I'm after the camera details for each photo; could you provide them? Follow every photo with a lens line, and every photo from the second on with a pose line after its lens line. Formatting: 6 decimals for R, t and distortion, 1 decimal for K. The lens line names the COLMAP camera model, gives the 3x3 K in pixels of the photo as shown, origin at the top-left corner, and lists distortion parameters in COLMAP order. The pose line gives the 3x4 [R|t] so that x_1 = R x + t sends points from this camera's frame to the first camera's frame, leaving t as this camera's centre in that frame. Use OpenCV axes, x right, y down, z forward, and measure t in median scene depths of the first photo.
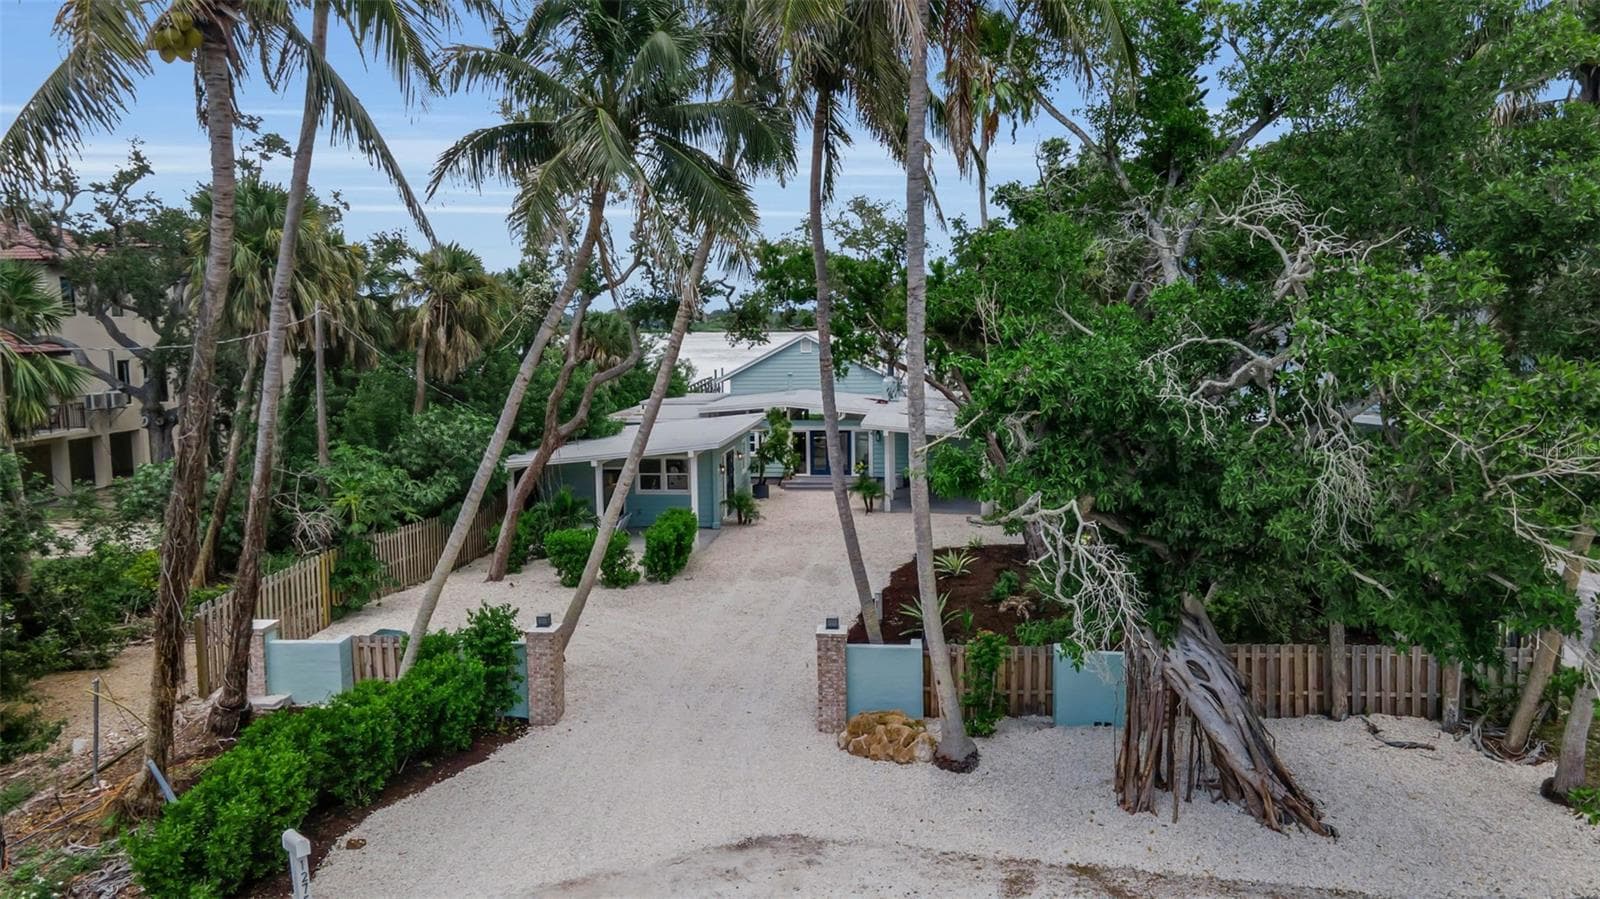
lens RADIAL K [[1164.1, 0, 800.0], [0, 1164.1, 449.5], [0, 0, 1]] dist [0.043598, 0.004330]
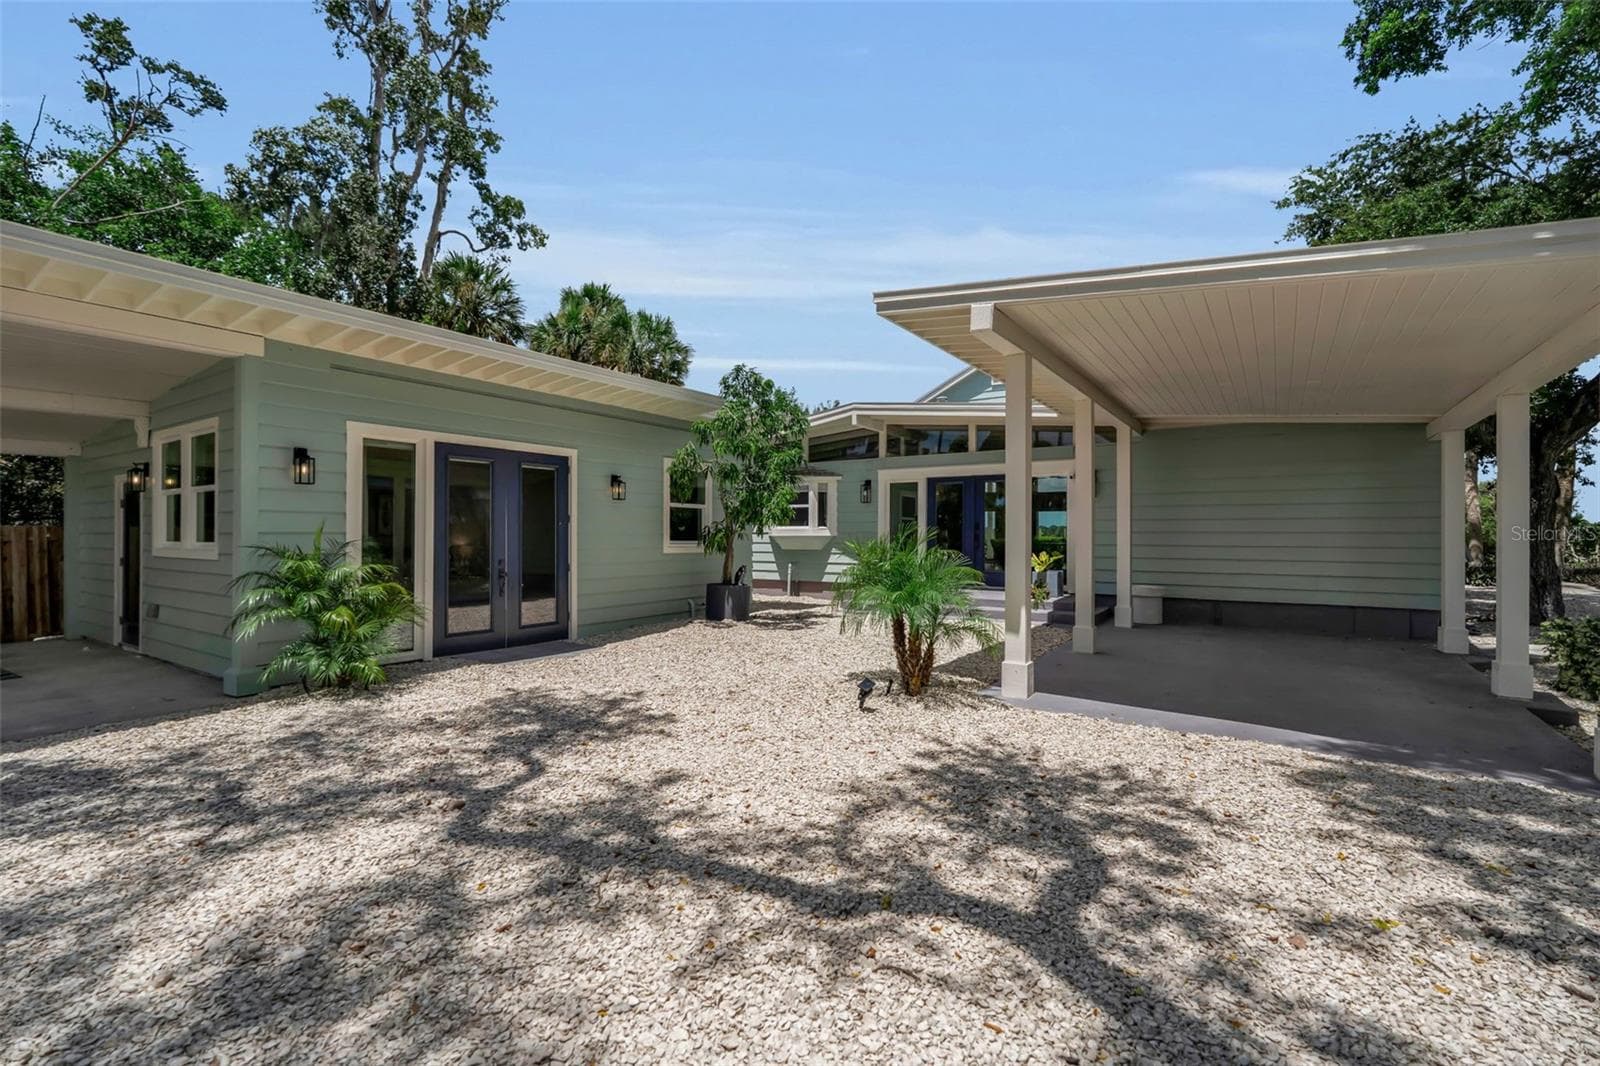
lens RADIAL K [[716.7, 0, 800.0], [0, 716.7, 533.0], [0, 0, 1]] dist [-0.003874, -0.000281]
pose [[0.889195, 0.012161, -0.457367, 0.106768], [-0.064345, 0.993035, -0.098694, 0.039670], [0.452981, 0.117187, 0.883785, 0.903460]]
